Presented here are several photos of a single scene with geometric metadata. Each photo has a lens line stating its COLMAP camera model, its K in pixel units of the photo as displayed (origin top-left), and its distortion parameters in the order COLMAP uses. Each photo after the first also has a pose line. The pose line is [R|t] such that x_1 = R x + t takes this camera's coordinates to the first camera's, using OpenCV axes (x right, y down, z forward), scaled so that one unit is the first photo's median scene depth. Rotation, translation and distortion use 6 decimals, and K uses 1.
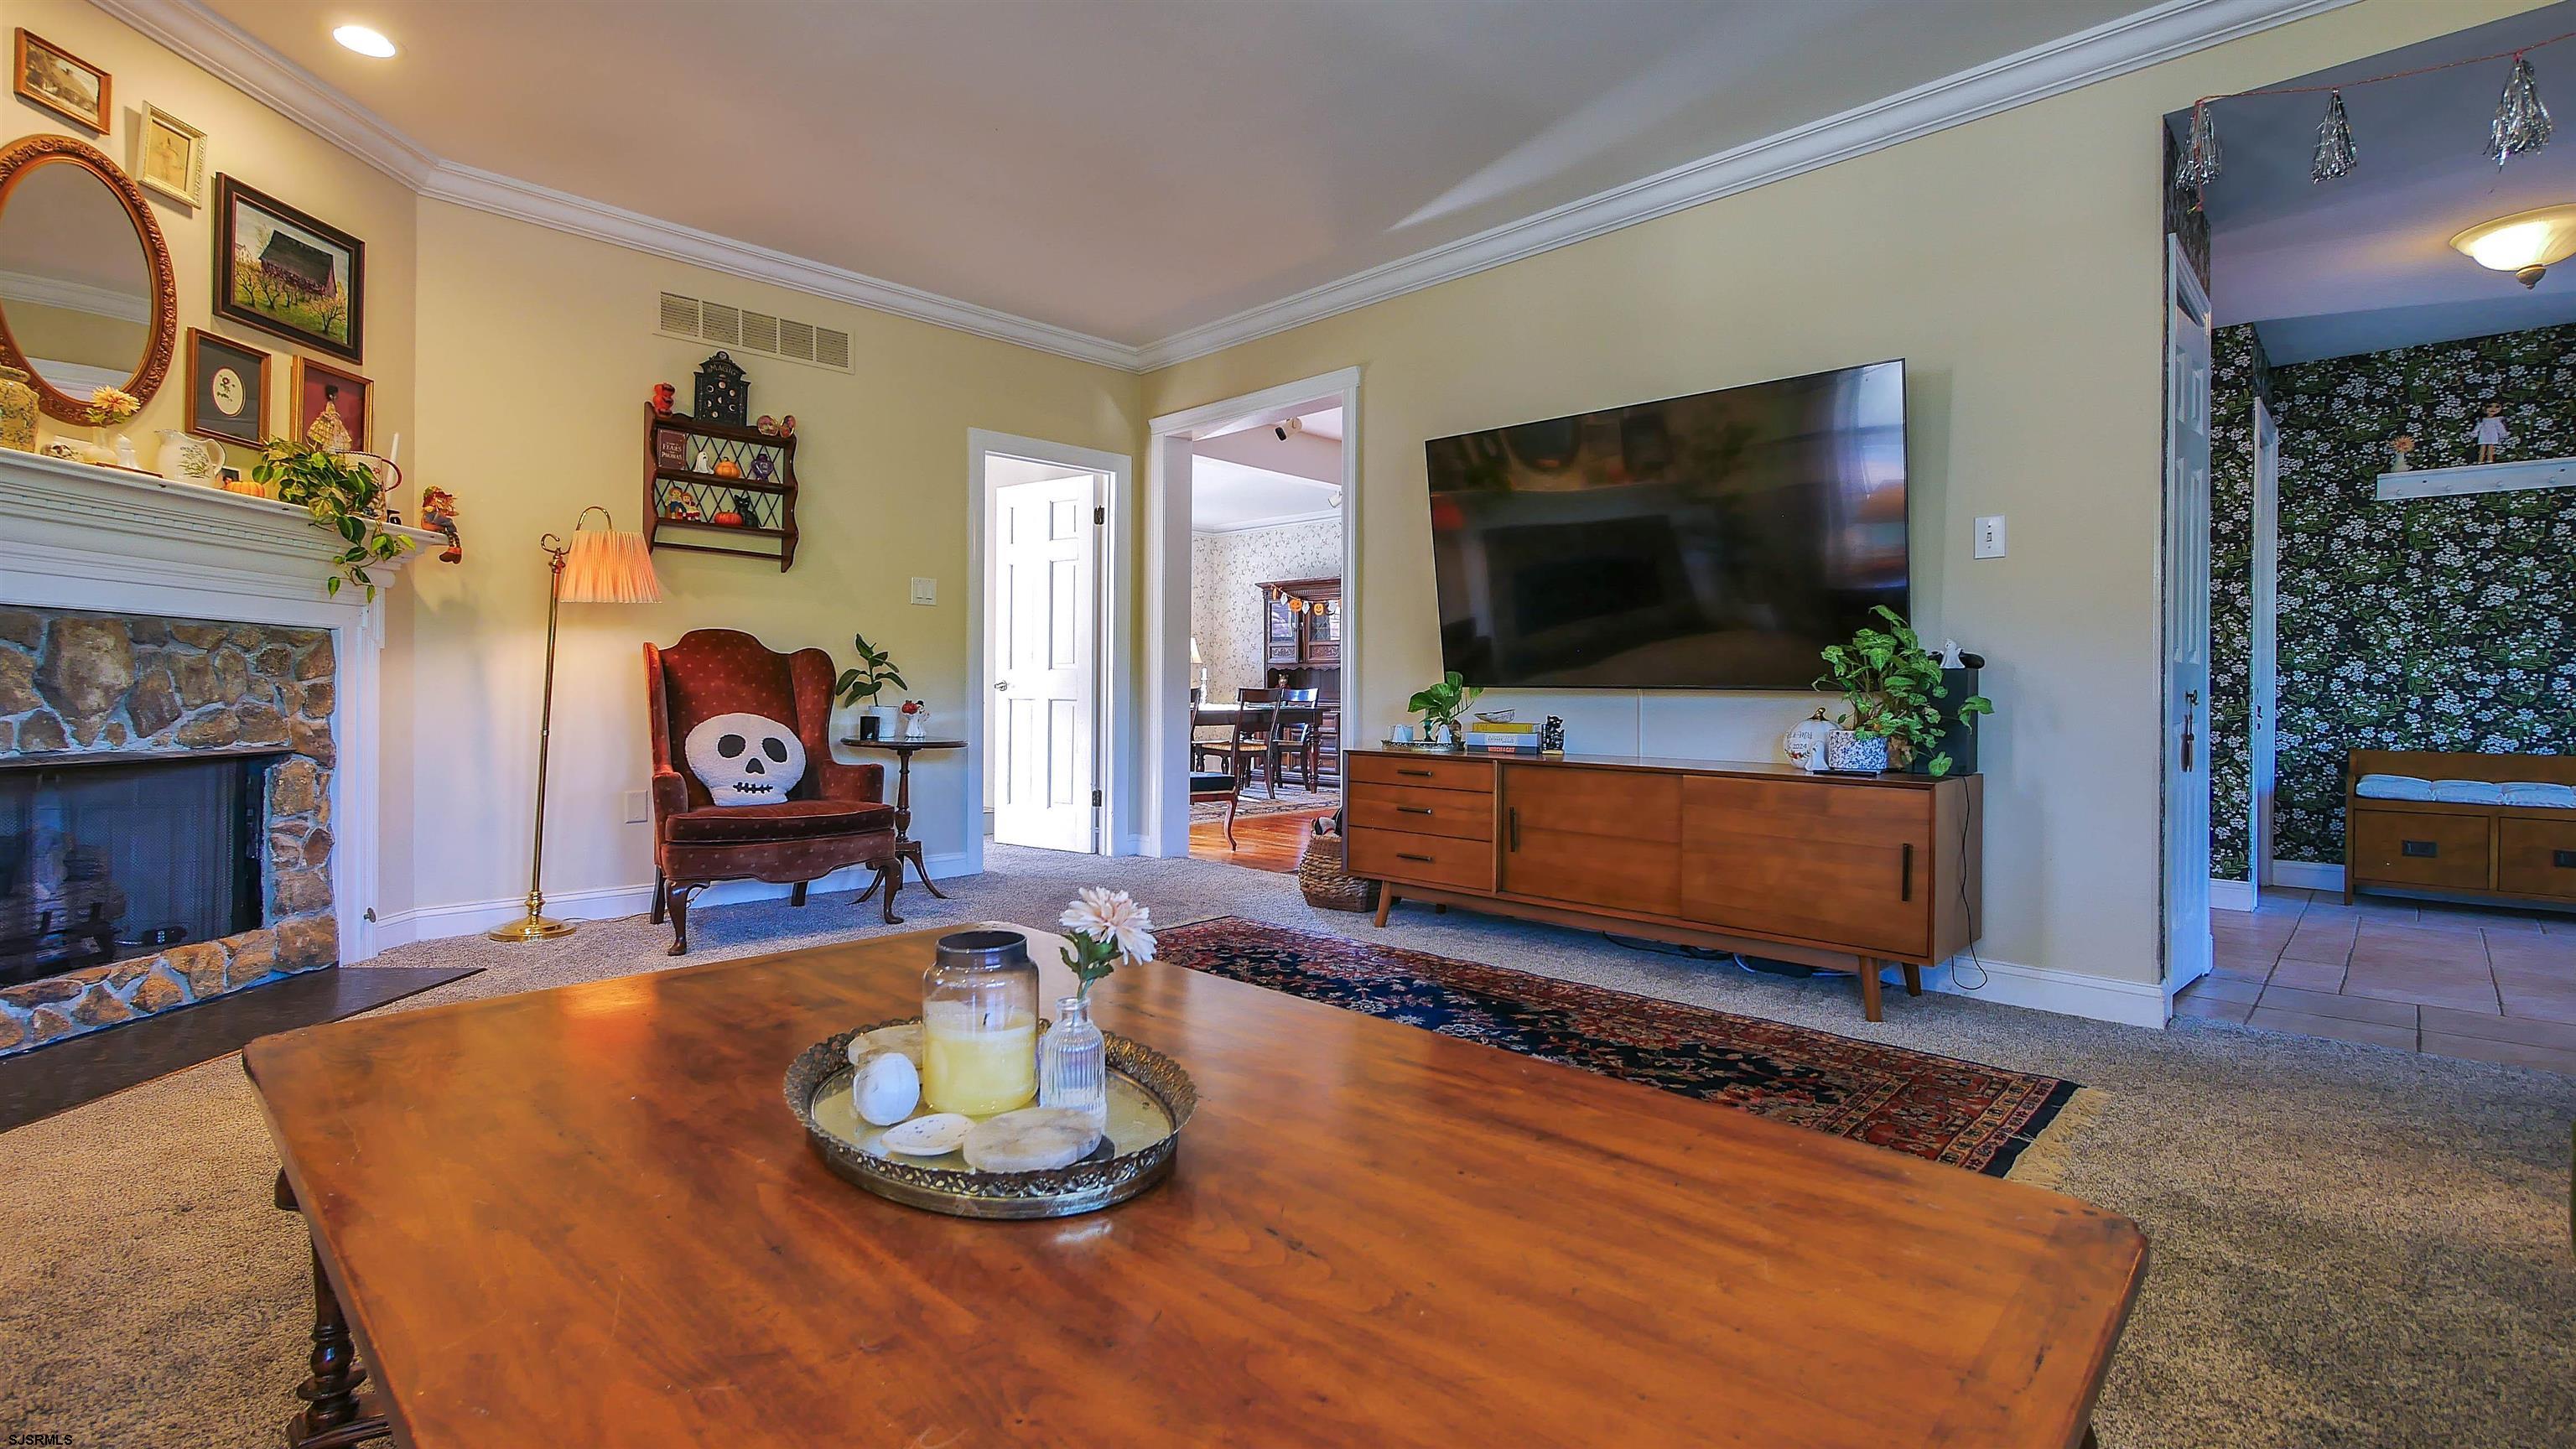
lens RADIAL K [[1142.5, 0, 1294.5], [0, 1142.5, 698.4], [0, 0, 1]] dist [-0.000970, 0.000171]
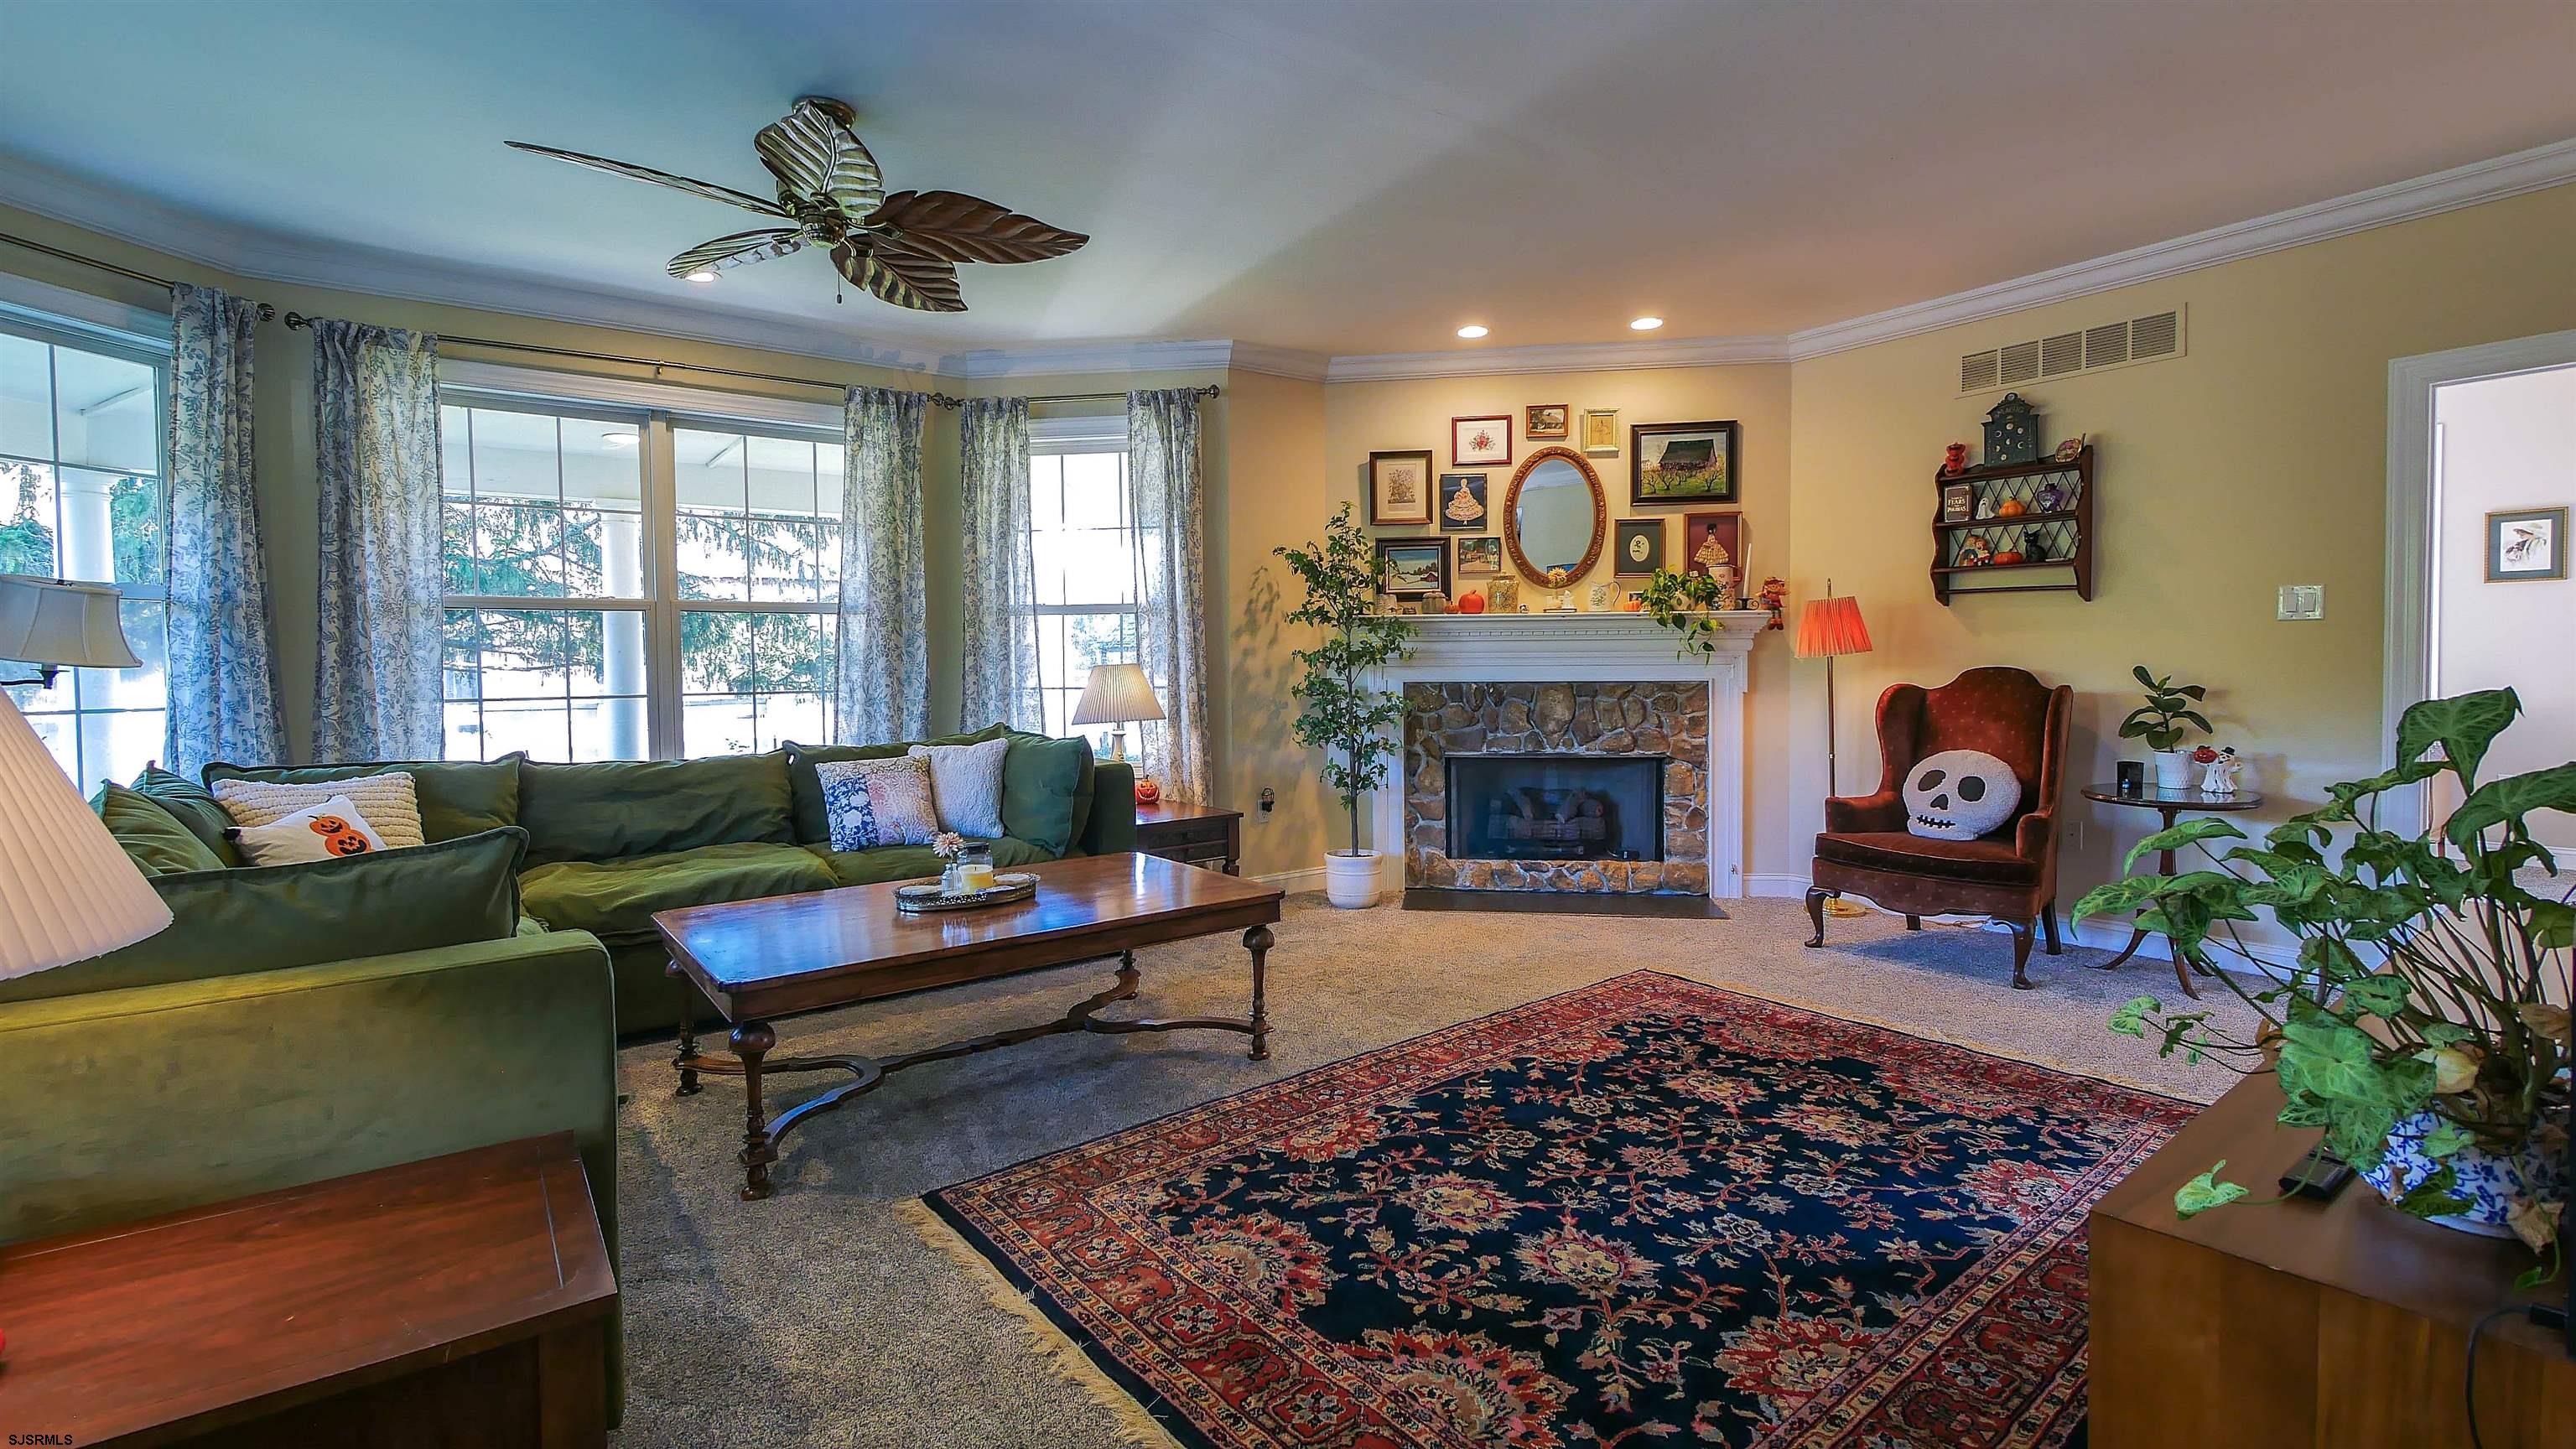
lens RADIAL K [[1142.5, 0, 1289.3], [0, 1142.5, 705.4], [0, 0, 1]] dist [-0.000970, 0.000171]
pose [[-0.153800, 0.031121, -0.987612, 0.974387], [0.008092, 0.999510, 0.030235, -0.097927], [0.988069, -0.003342, -0.153976, 0.831266]]
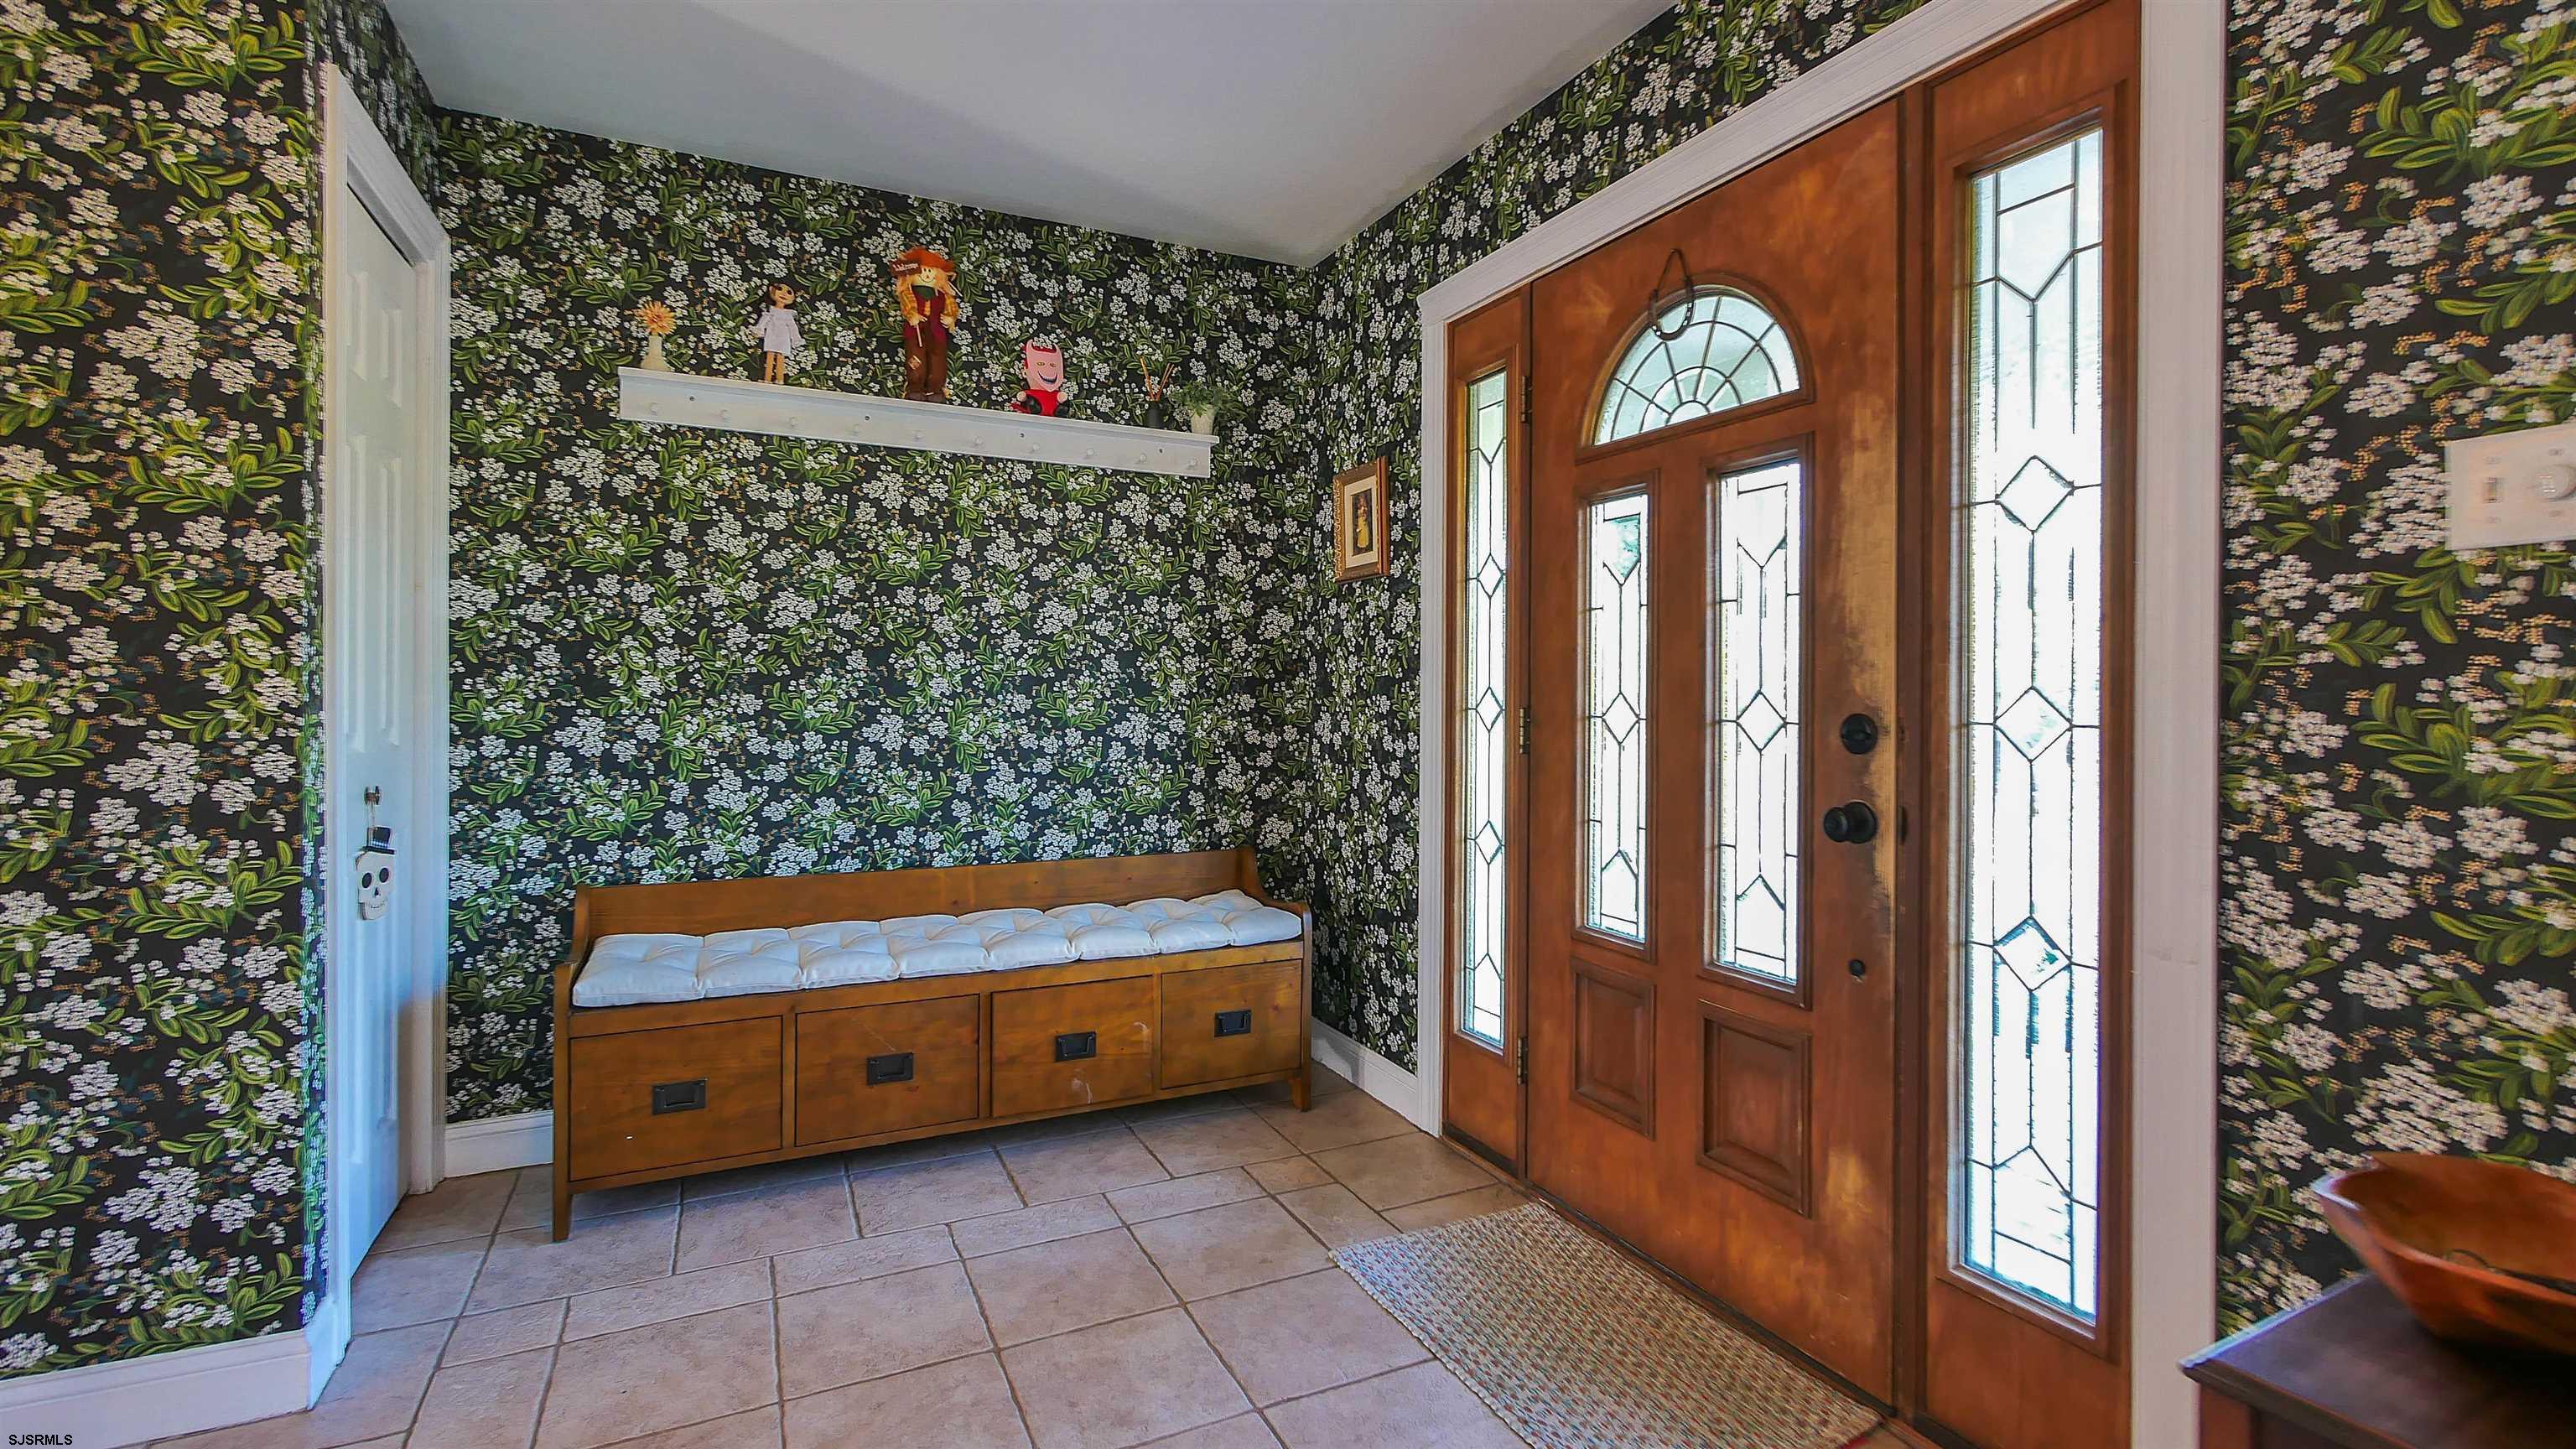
lens RADIAL K [[1142.5, 0, 1283.1], [0, 1142.5, 700.5], [0, 0, 1]] dist [-0.000970, 0.000171]
pose [[0.338880, -0.011409, 0.940760, 0.352842], [-0.001307, 0.999920, 0.012597, -0.031163], [-0.940829, -0.005499, 0.338838, 0.338240]]
